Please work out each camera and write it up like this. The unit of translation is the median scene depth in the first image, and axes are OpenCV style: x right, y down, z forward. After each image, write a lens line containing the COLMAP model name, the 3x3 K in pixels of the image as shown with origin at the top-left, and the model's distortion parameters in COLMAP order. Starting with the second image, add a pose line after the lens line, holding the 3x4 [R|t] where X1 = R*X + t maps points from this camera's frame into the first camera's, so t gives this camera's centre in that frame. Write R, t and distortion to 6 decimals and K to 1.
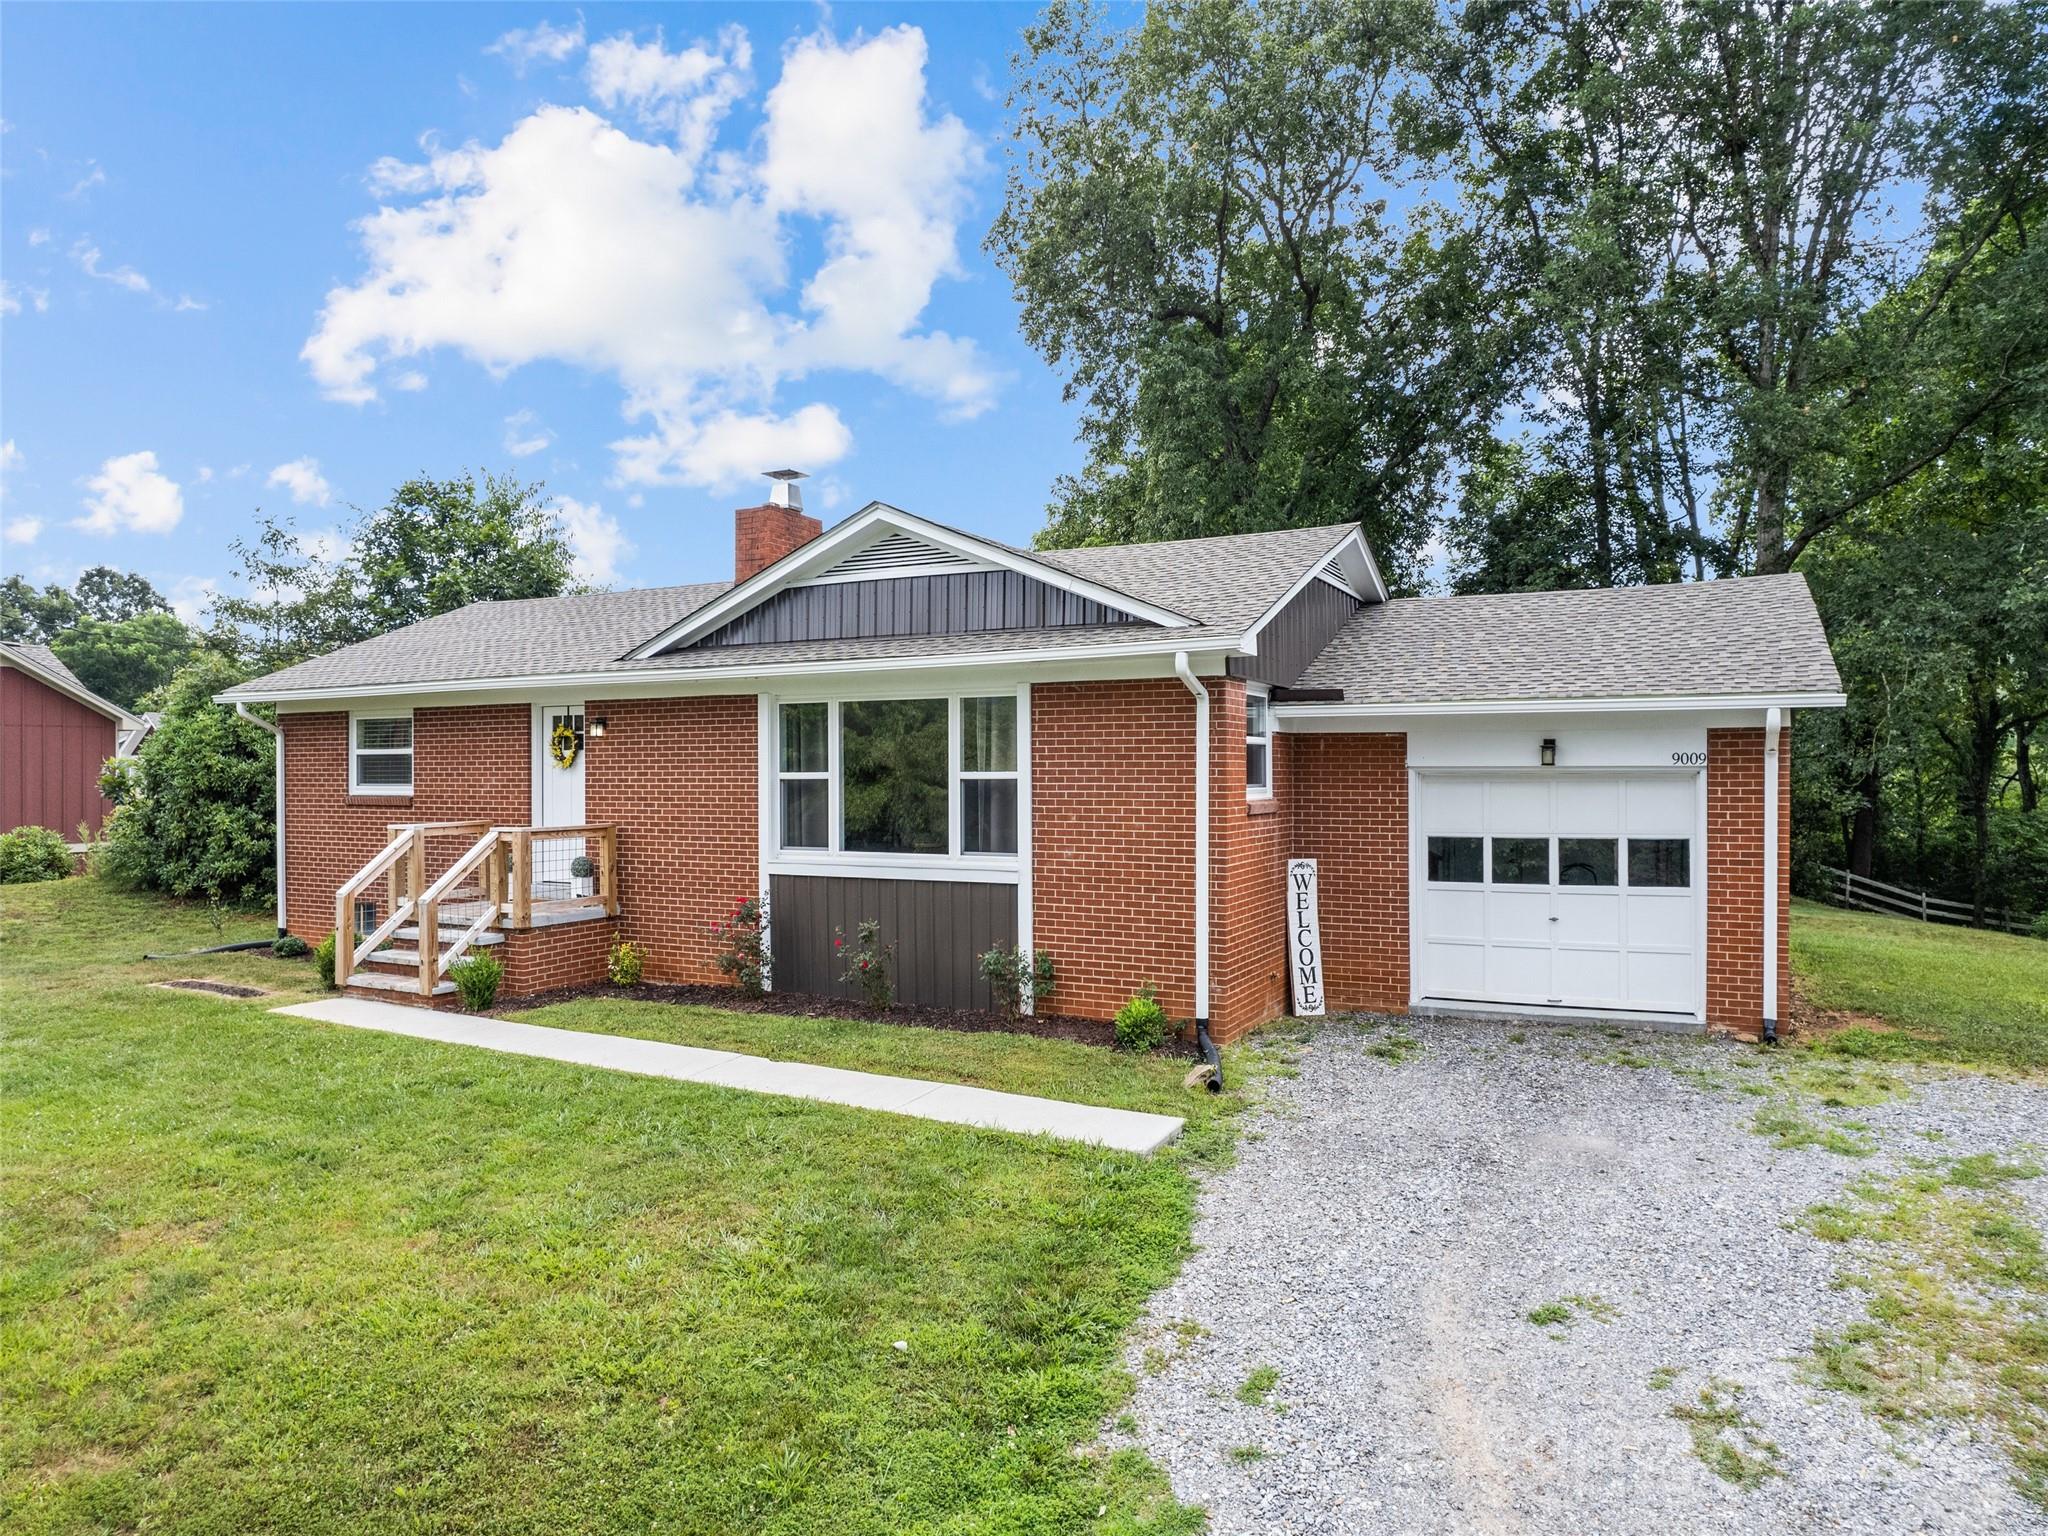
lens RADIAL K [[1305.8, 0, 1024.0], [0, 1305.8, 768.0], [0, 0, 1]] dist [-0.059696, 0.047276]
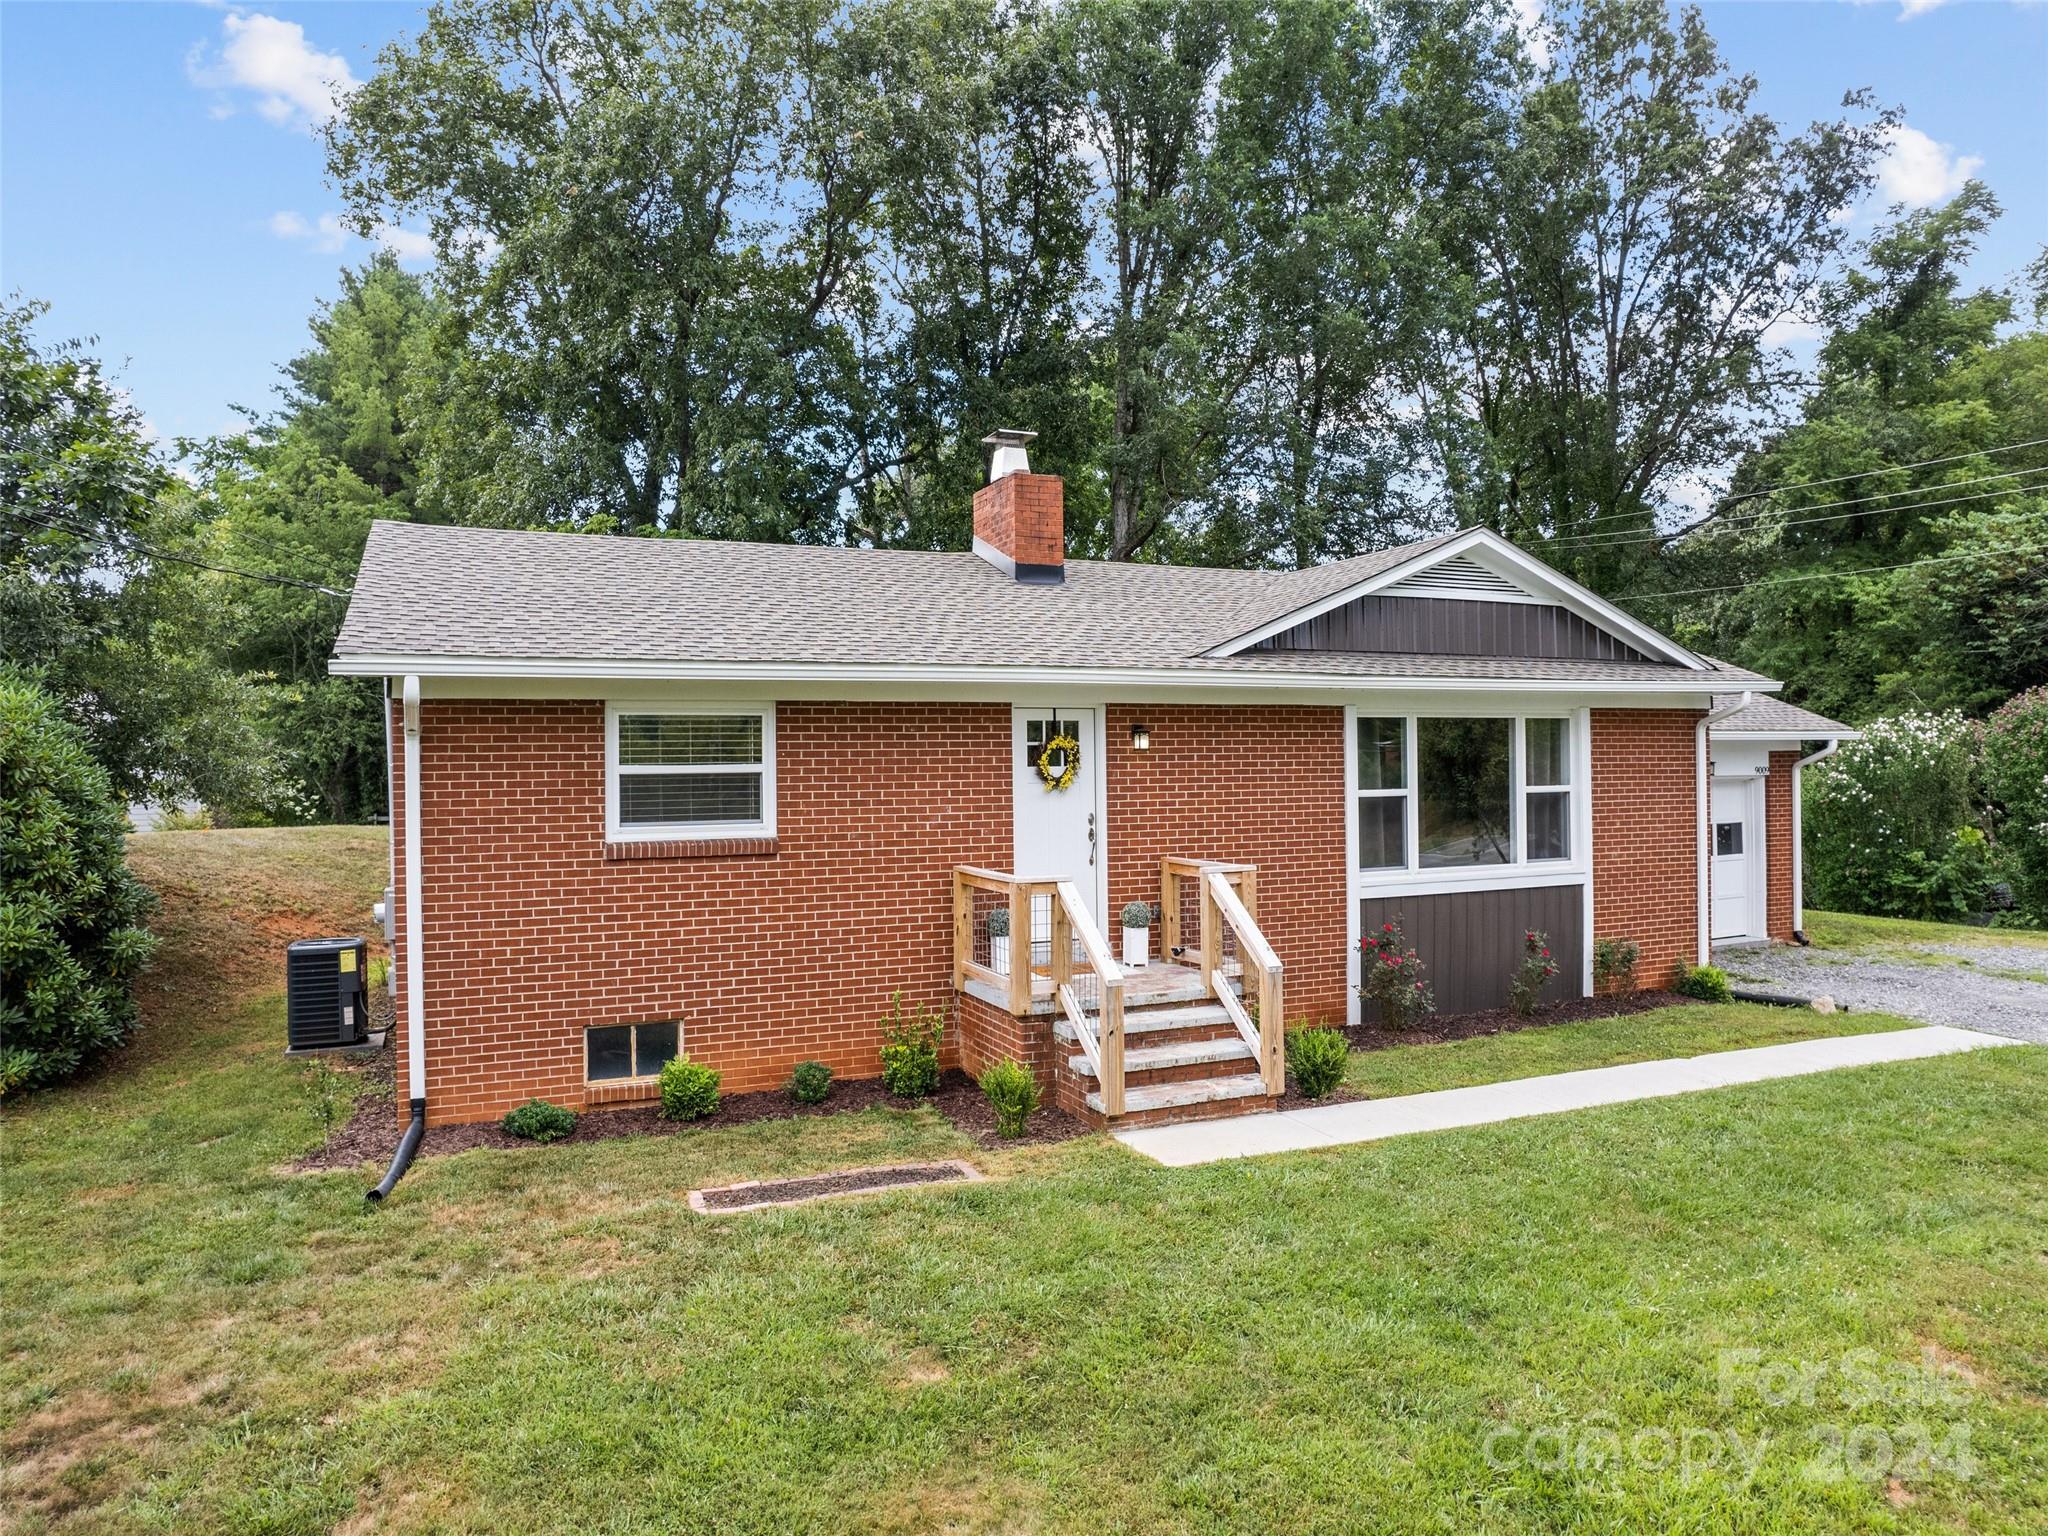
lens RADIAL K [[1319.3, 0, 1024.0], [0, 1319.3, 768.0], [0, 0, 1]] dist [-0.034767, -0.000773]
pose [[0.633063, -0.004249, 0.774089, -1.182617], [0.009547, 0.999952, -0.002320, -0.013816], [-0.774041, 0.008859, 0.633073, 0.646192]]
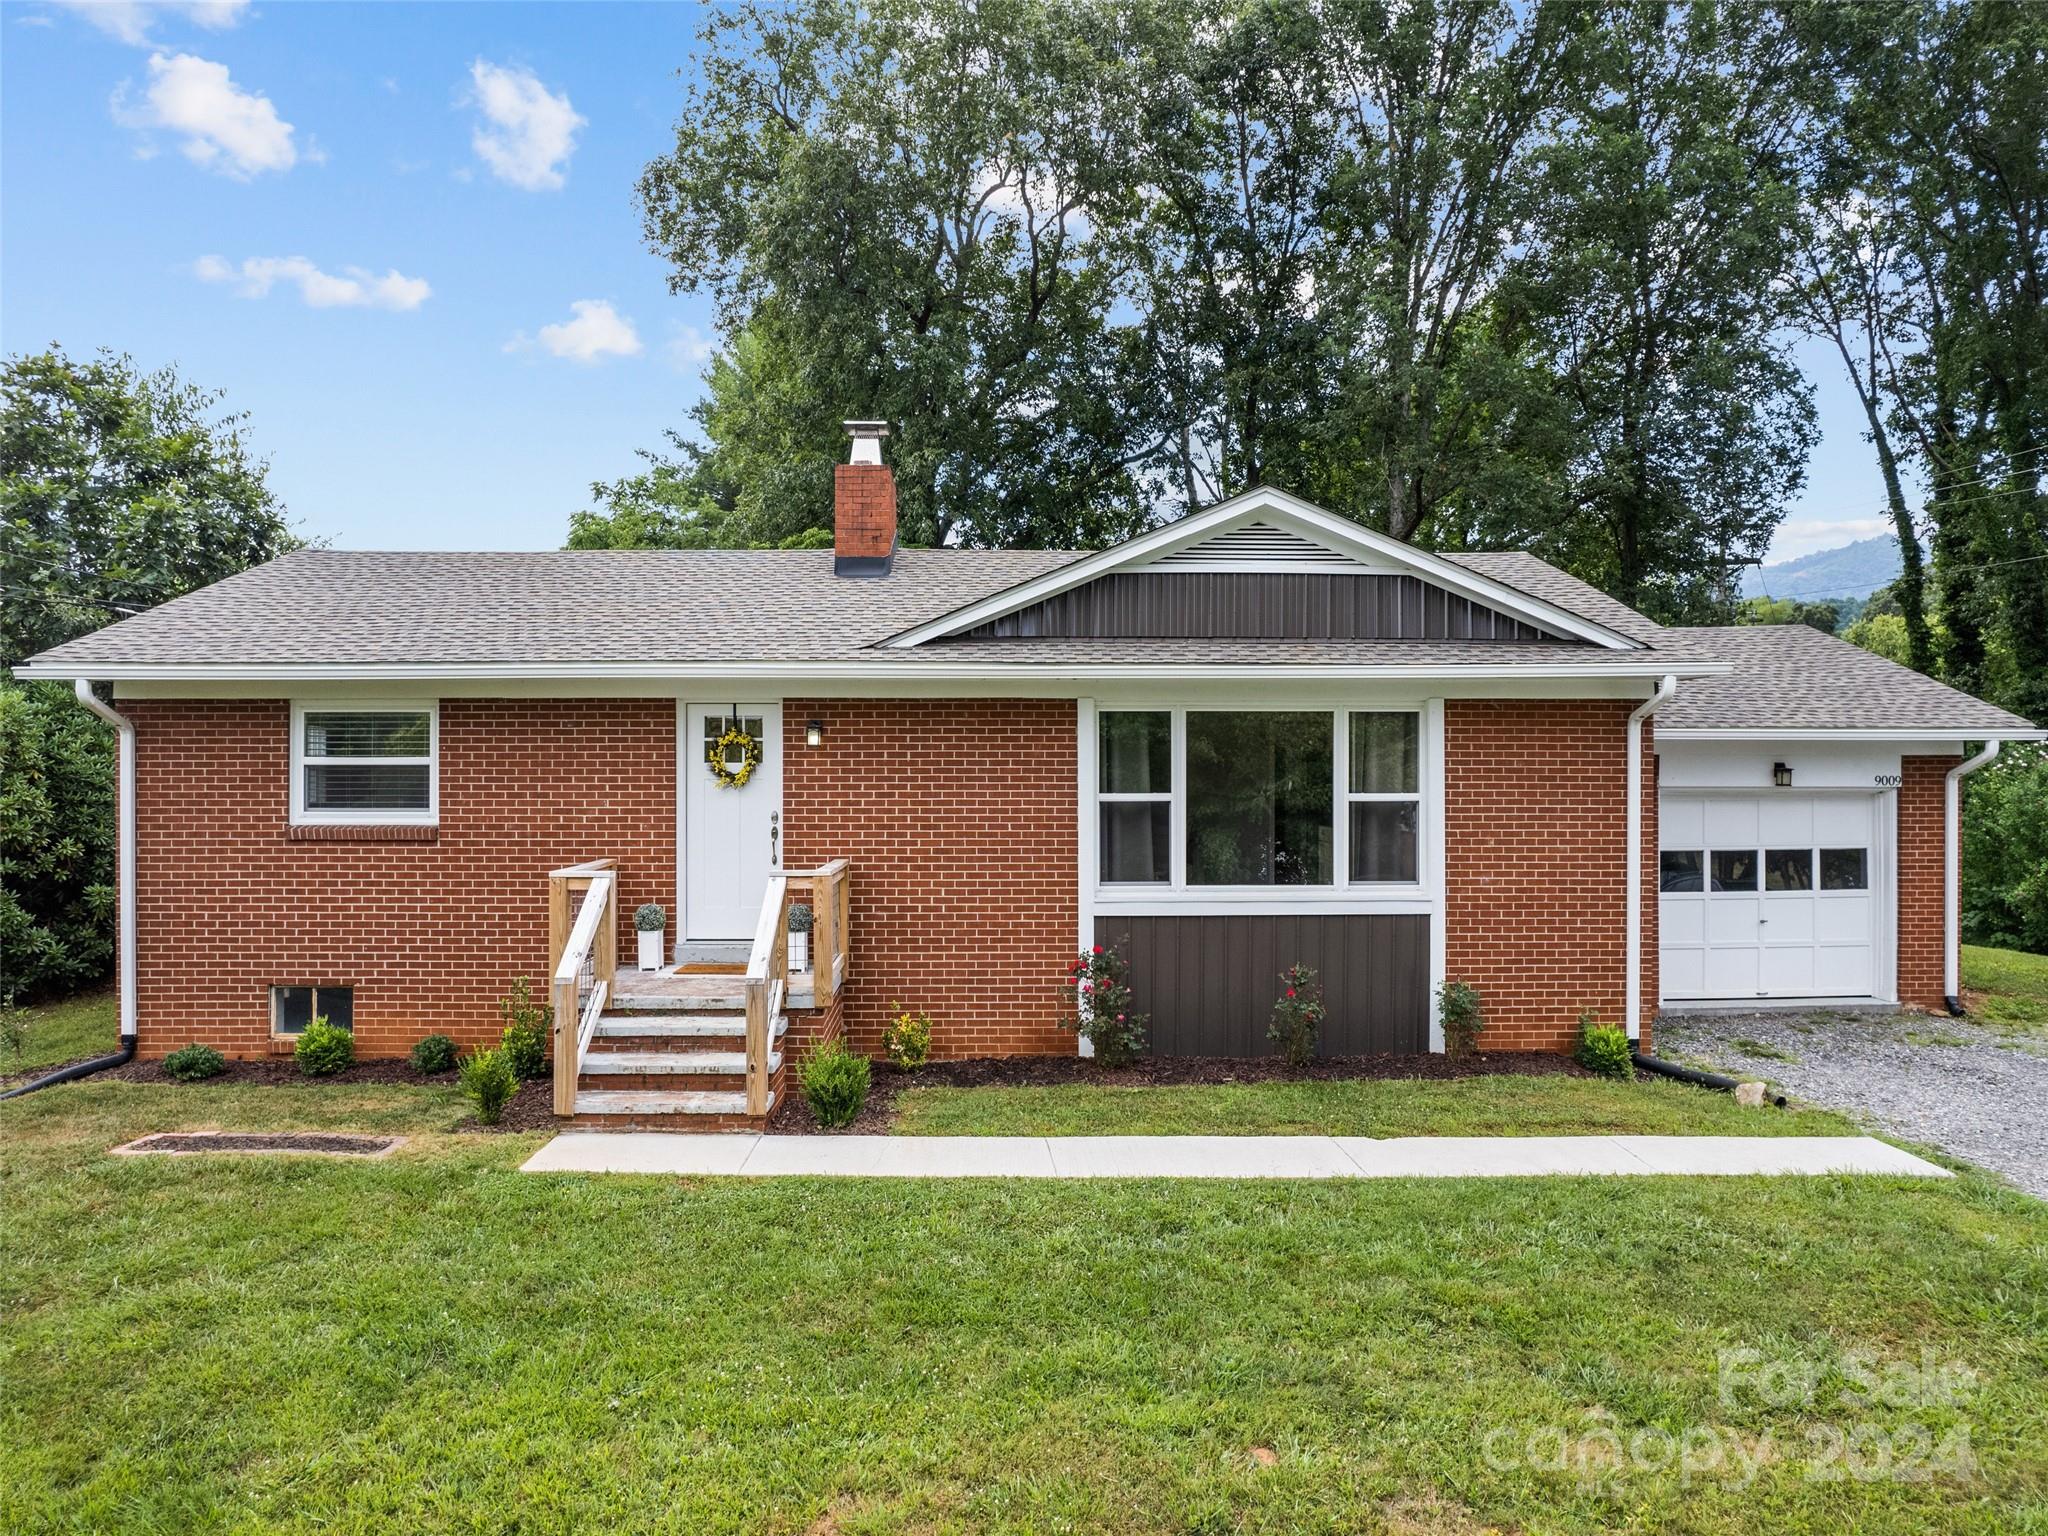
lens RADIAL K [[1305.8, 0, 1024.0], [0, 1305.8, 768.0], [0, 0, 1]] dist [-0.059696, 0.047276]
pose [[0.878798, 0.004908, 0.477169, -0.693054], [-0.004044, 0.999988, -0.002838, -0.011423], [-0.477177, 0.000565, 0.878807, 0.320557]]
